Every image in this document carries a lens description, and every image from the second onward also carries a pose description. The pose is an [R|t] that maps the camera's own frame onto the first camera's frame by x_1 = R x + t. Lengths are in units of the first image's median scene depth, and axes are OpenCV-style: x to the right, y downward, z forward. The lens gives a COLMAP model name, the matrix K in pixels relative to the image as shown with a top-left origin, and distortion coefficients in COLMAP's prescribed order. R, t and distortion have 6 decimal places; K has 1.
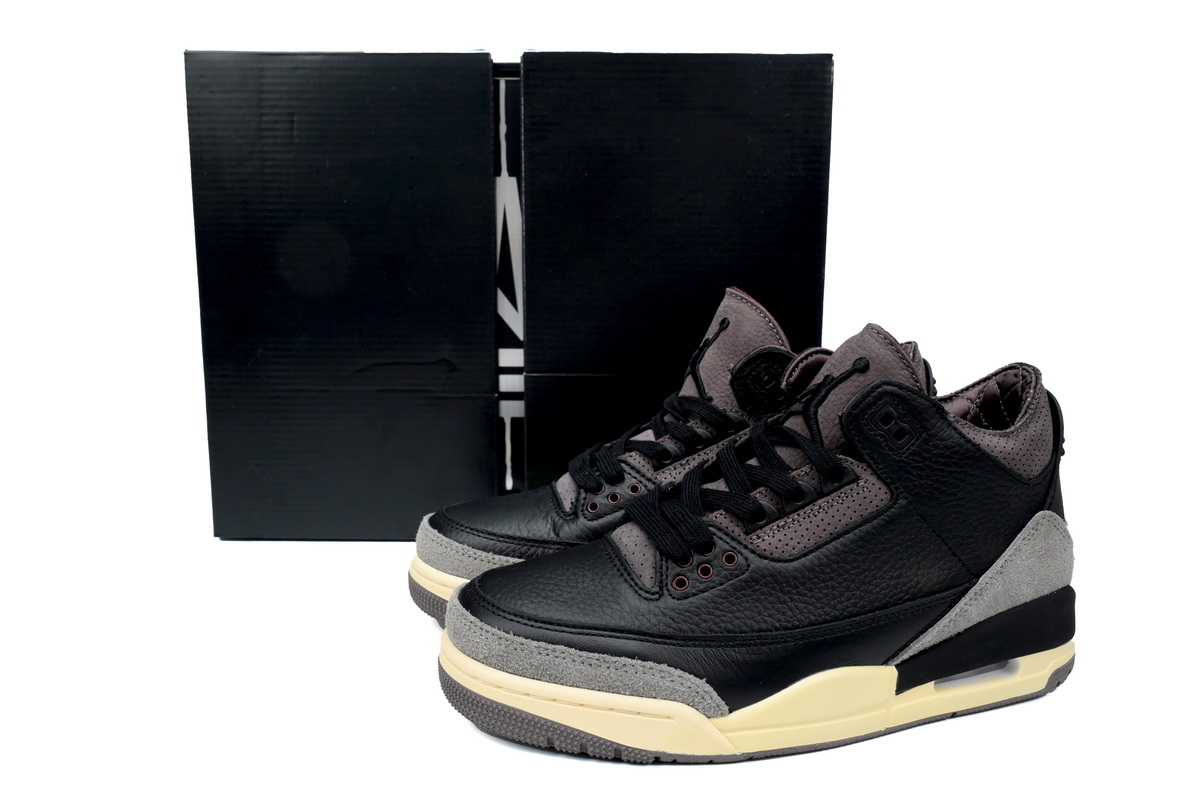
lens RADIAL K [[1105.4, 0, 600.7], [0, 1105.4, 402.6], [0, 0, 1]] dist [0.019158, 0.000000]
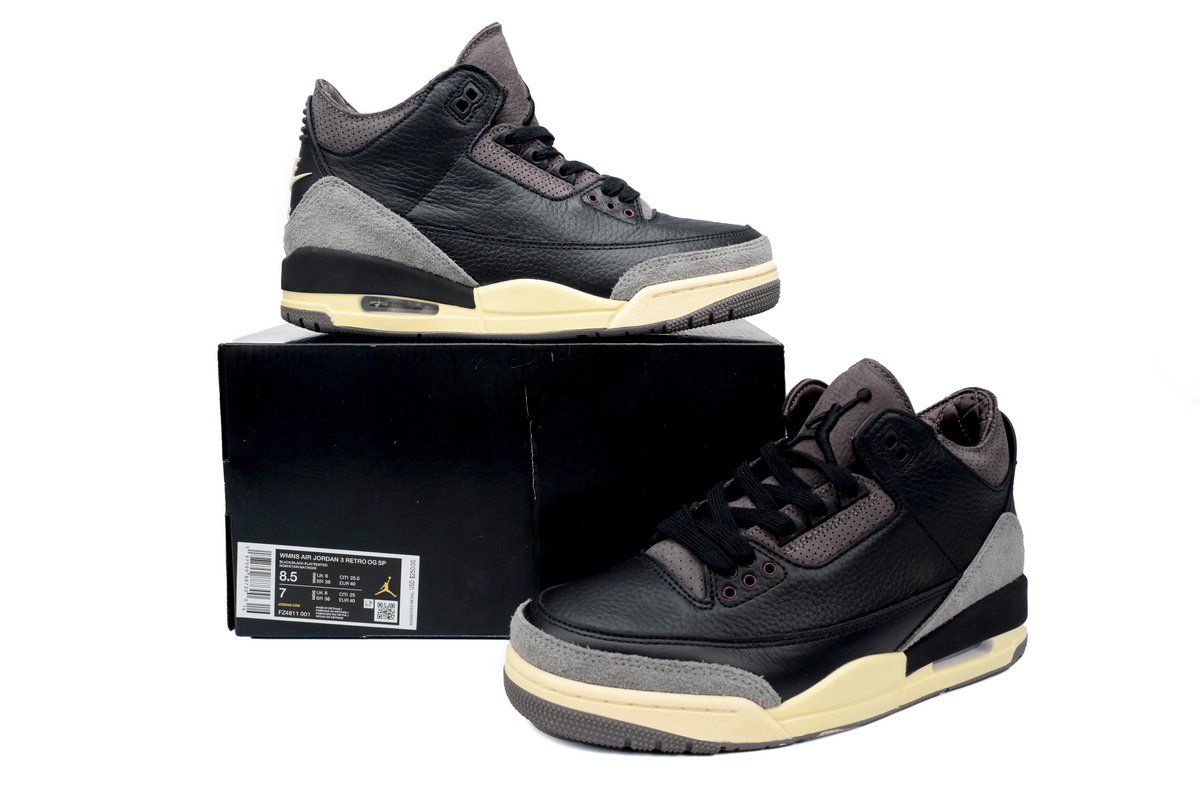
lens RADIAL K [[1105.4, 0, 598.6], [0, 1105.4, 399.0], [0, 0, 1]] dist [0.019158, 0.000000]
pose [[0.980983, -0.028223, 0.192031, -0.266787], [0.029896, 0.999536, -0.005820, -0.031937], [-0.191778, 0.011450, 0.981372, -0.088363]]
